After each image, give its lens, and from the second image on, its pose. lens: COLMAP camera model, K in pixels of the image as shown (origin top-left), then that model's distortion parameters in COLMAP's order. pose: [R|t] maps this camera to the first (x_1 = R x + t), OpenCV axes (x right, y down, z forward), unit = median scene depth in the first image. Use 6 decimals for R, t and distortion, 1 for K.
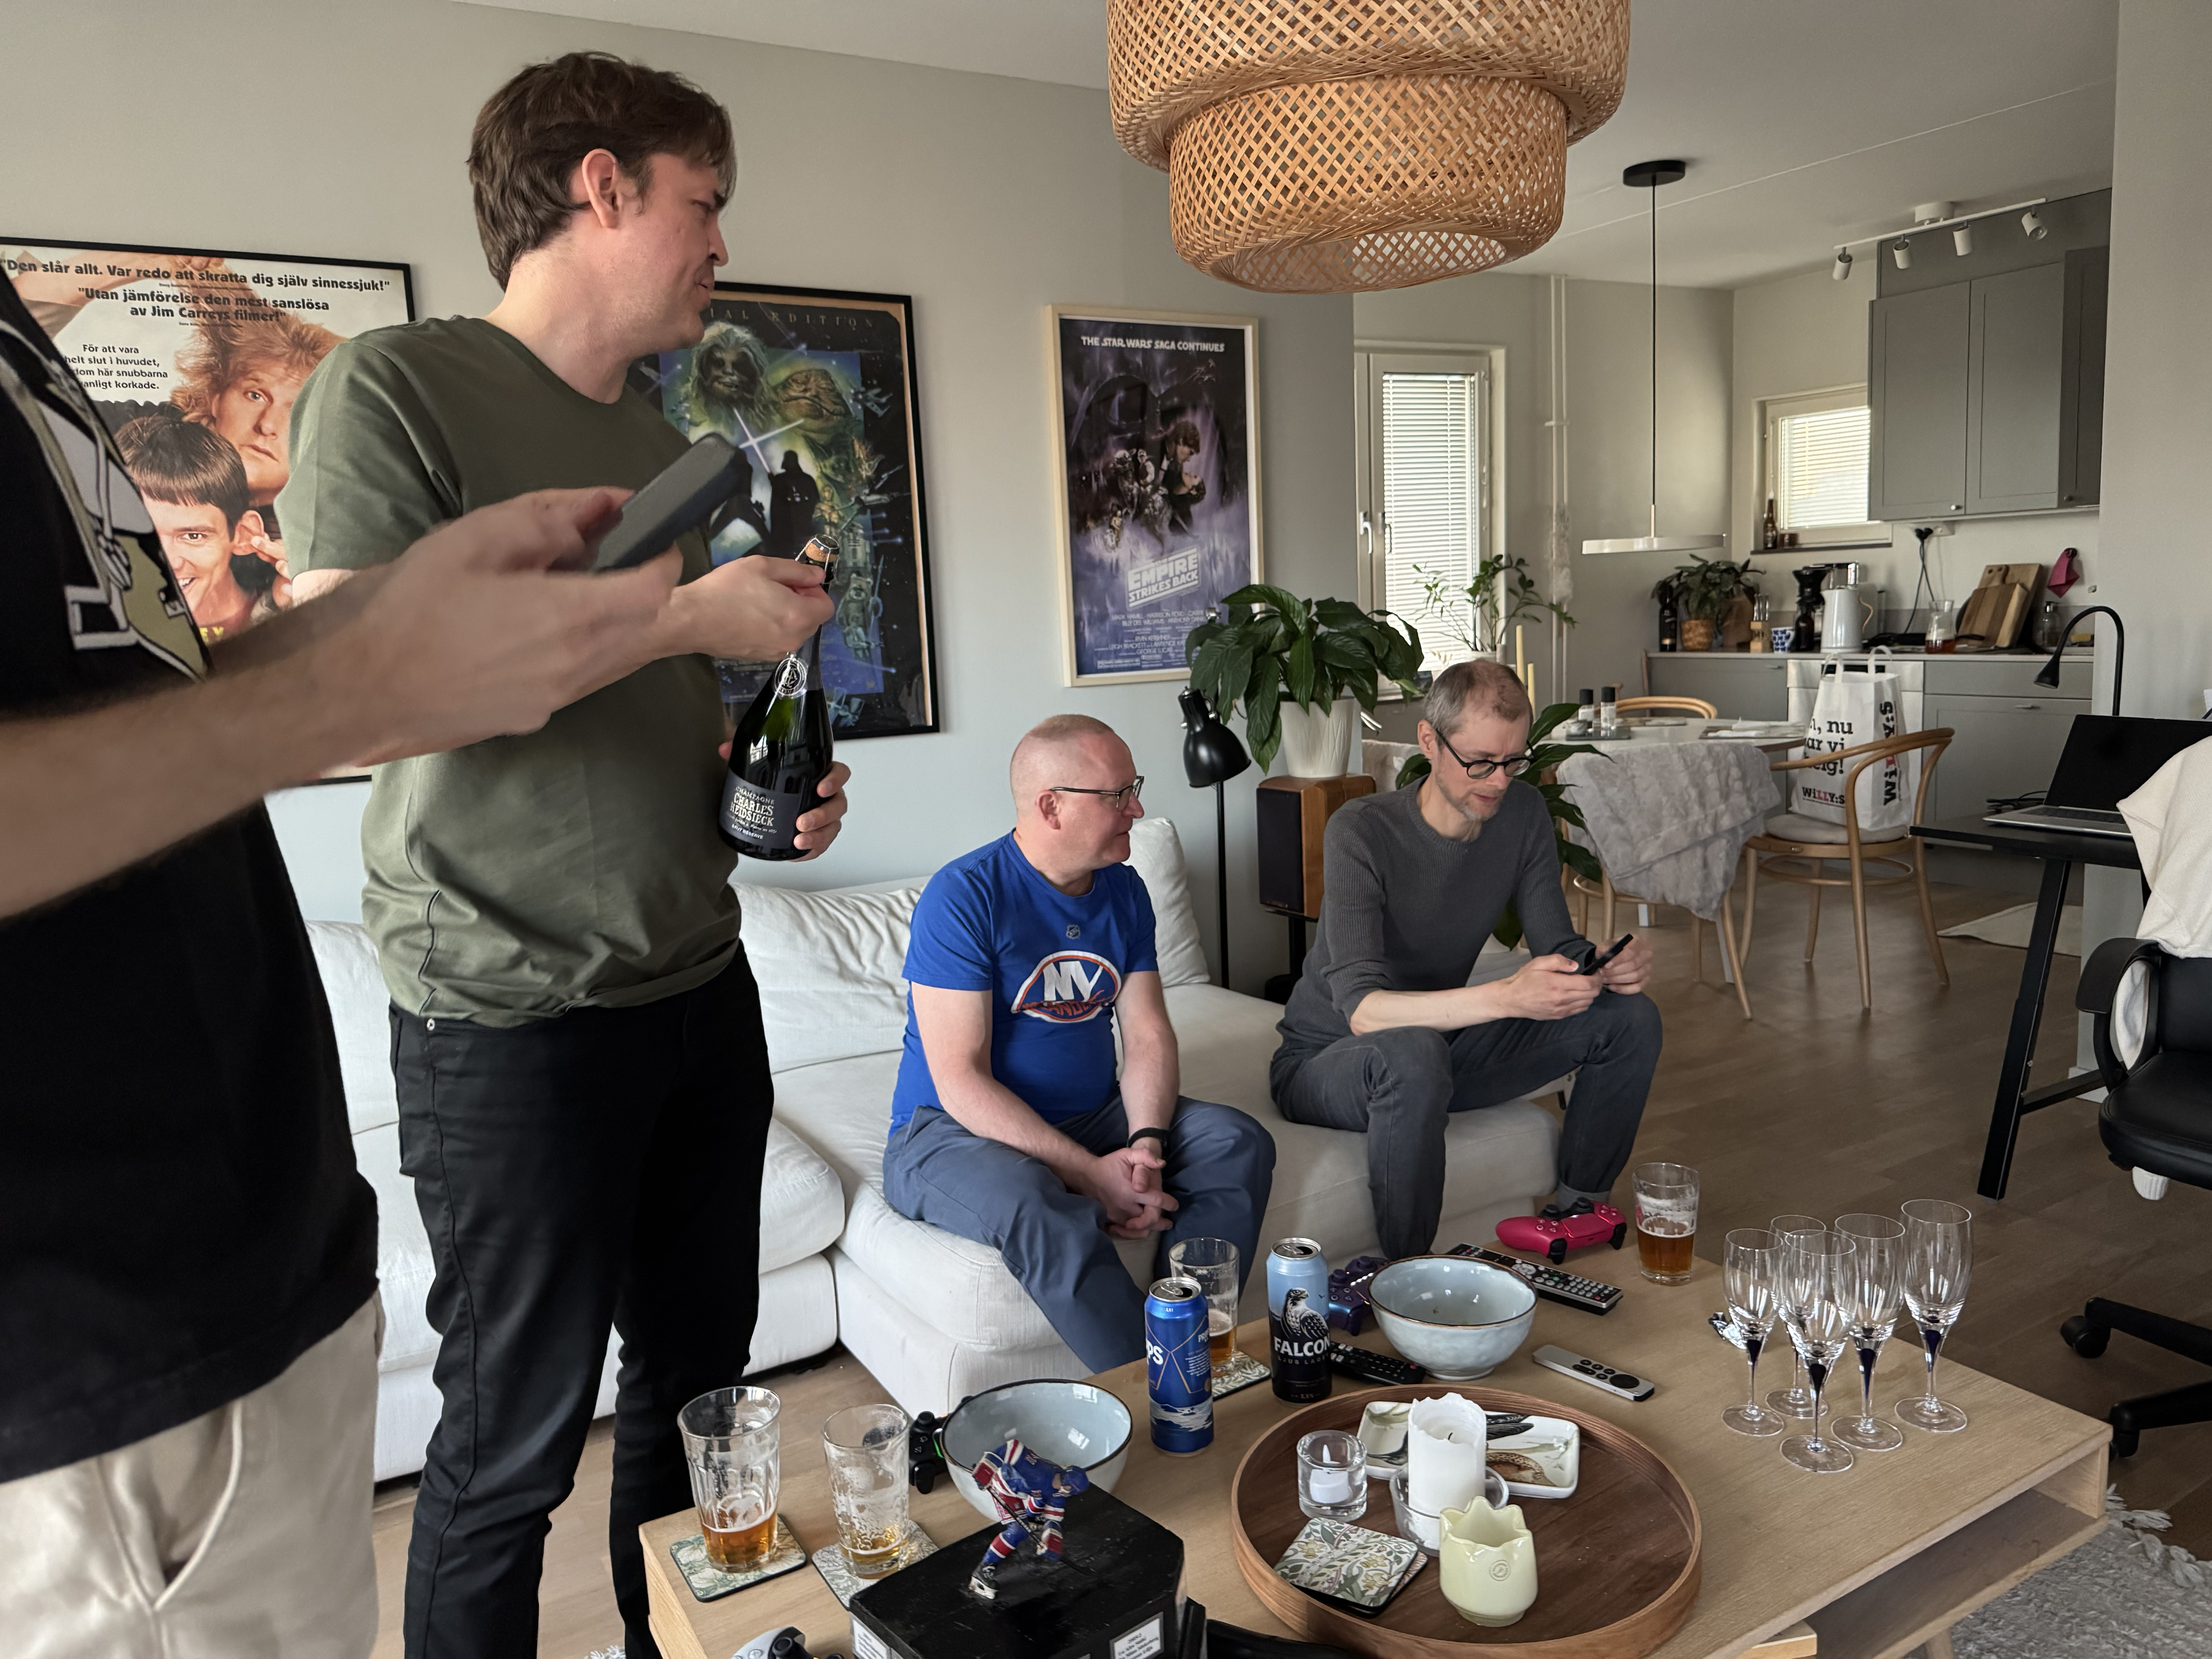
lens RADIAL K [[1558.5, 0, 1118.6], [0, 1558.5, 854.6], [0, 0, 1]] dist [0.026550, -0.036480]
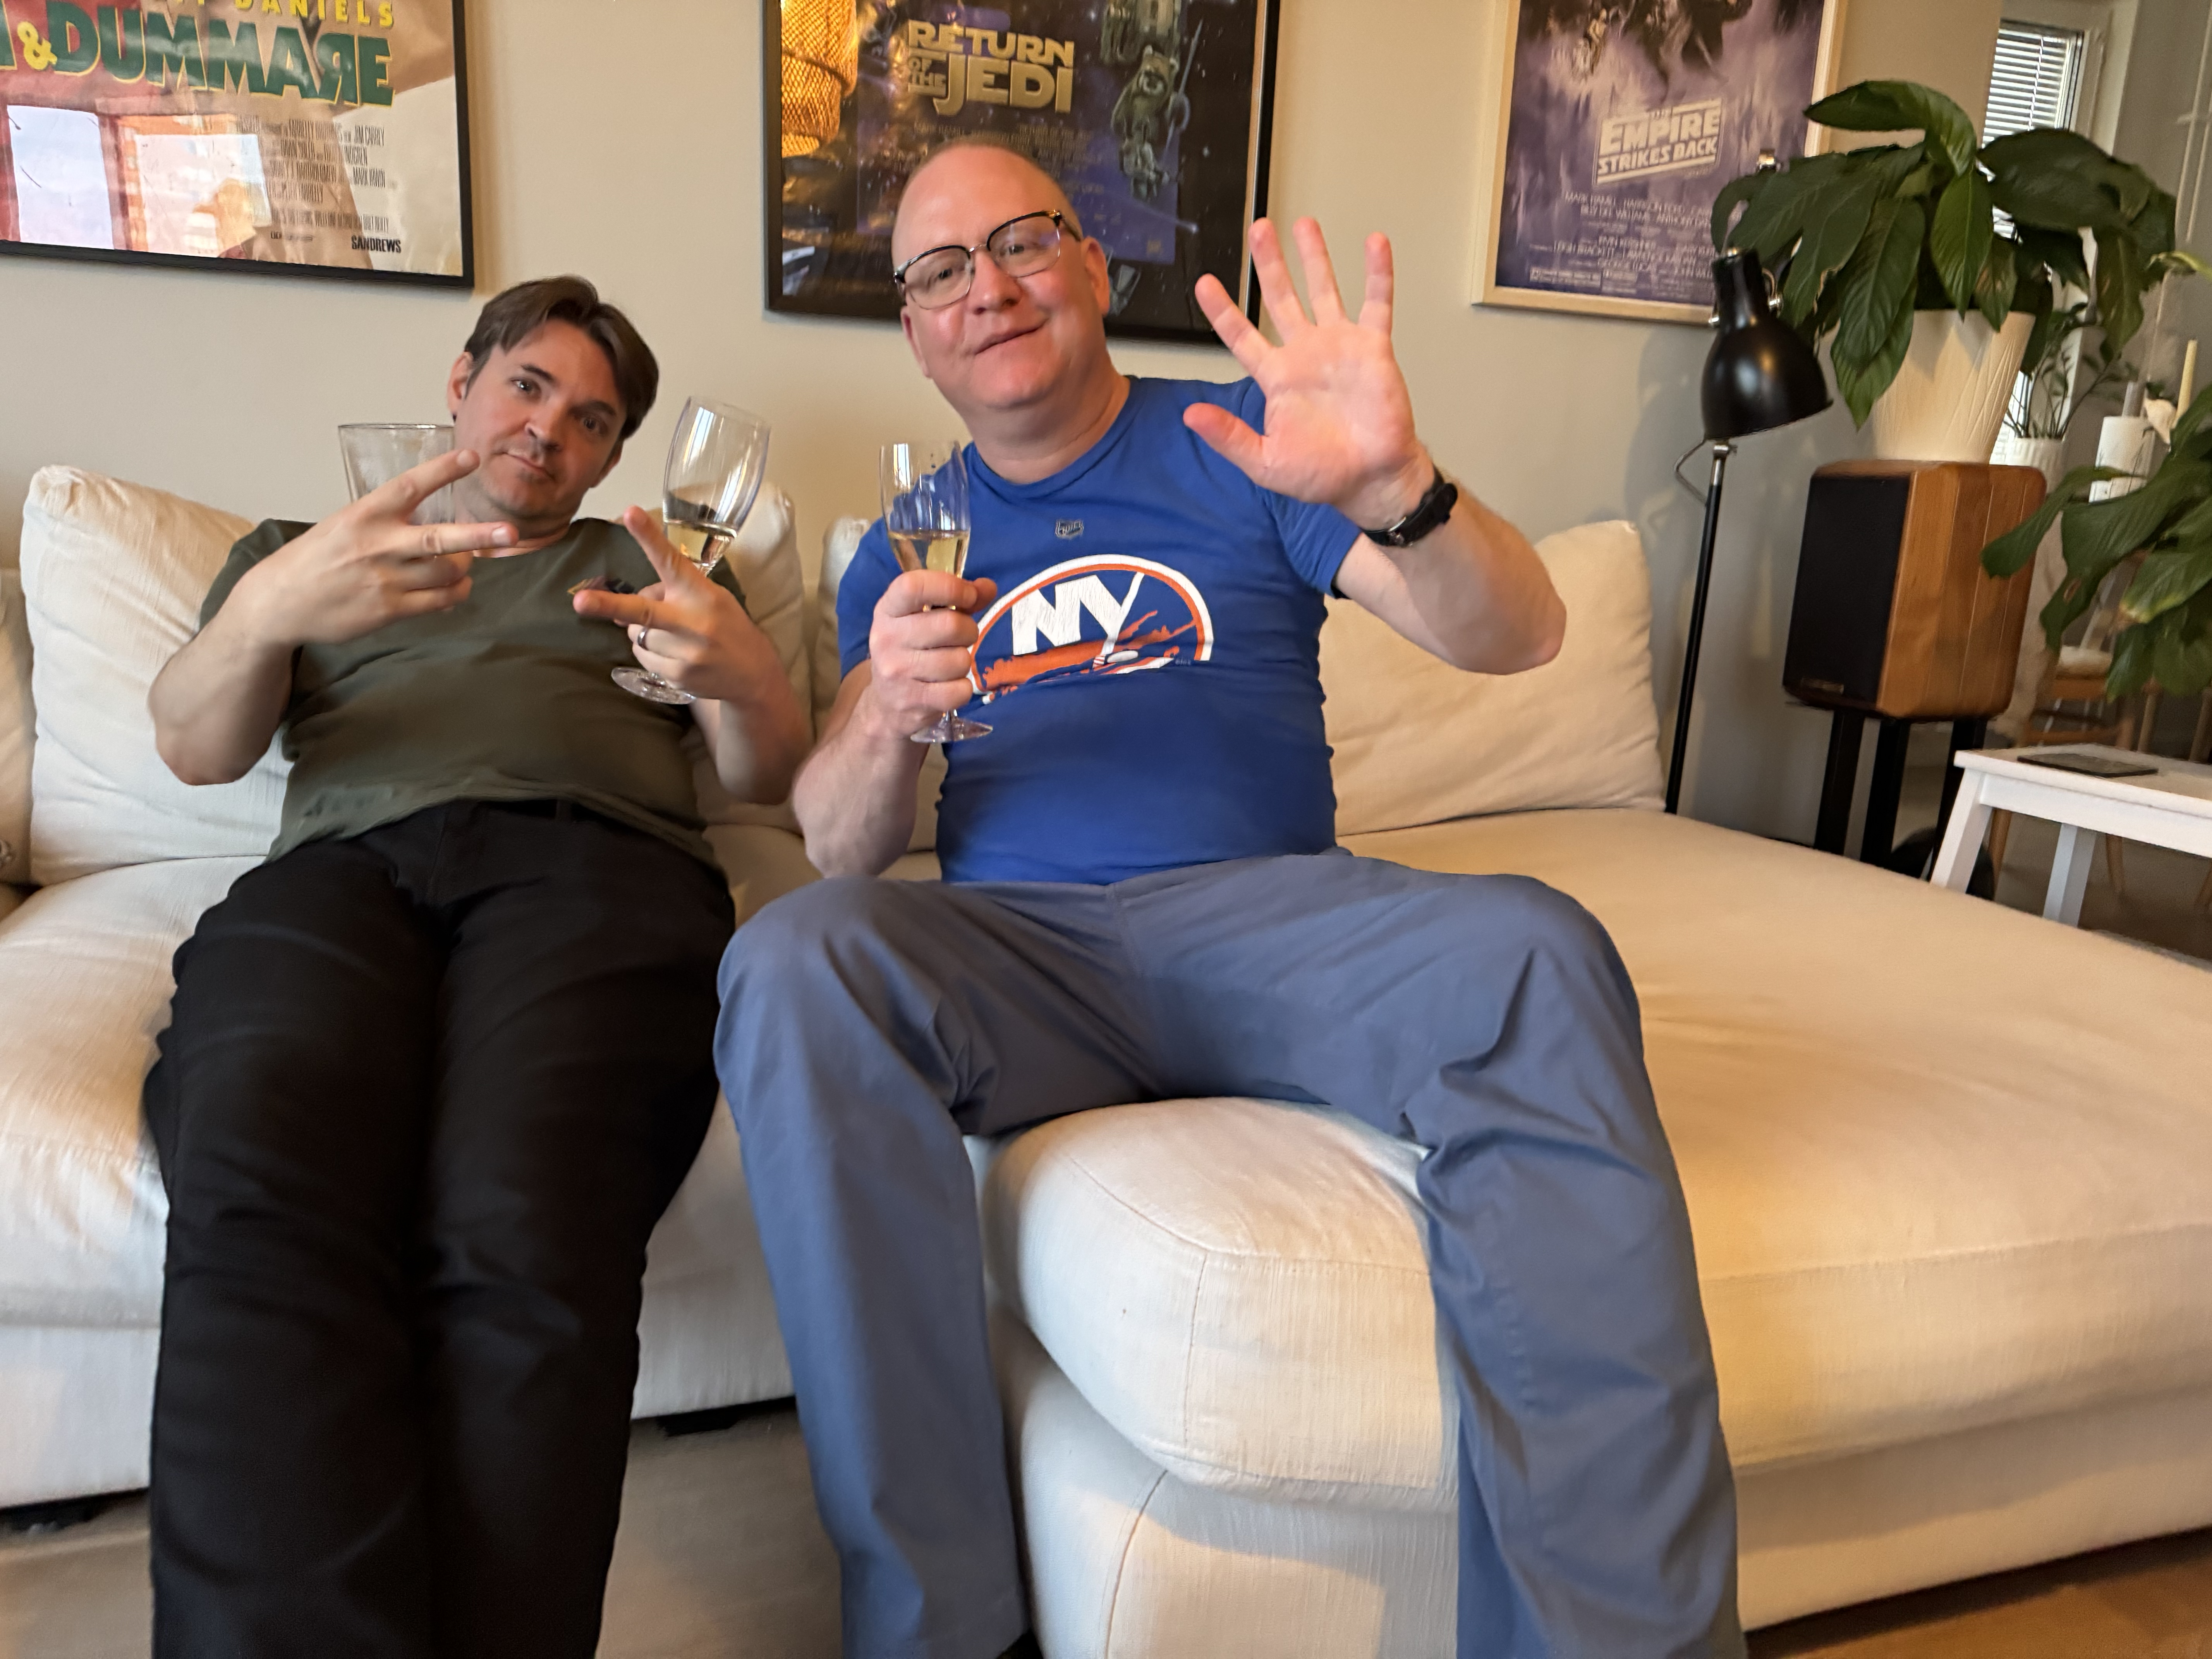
lens RADIAL K [[1558.5, 0, 1099.4], [0, 1558.5, 843.3], [0, 0, 1]] dist [0.026550, -0.036480]
pose [[0.973807, 0.130839, -0.185959, -0.035284], [-0.117102, 0.989639, 0.083075, 0.068438], [0.194901, -0.059122, 0.979039, 0.365849]]
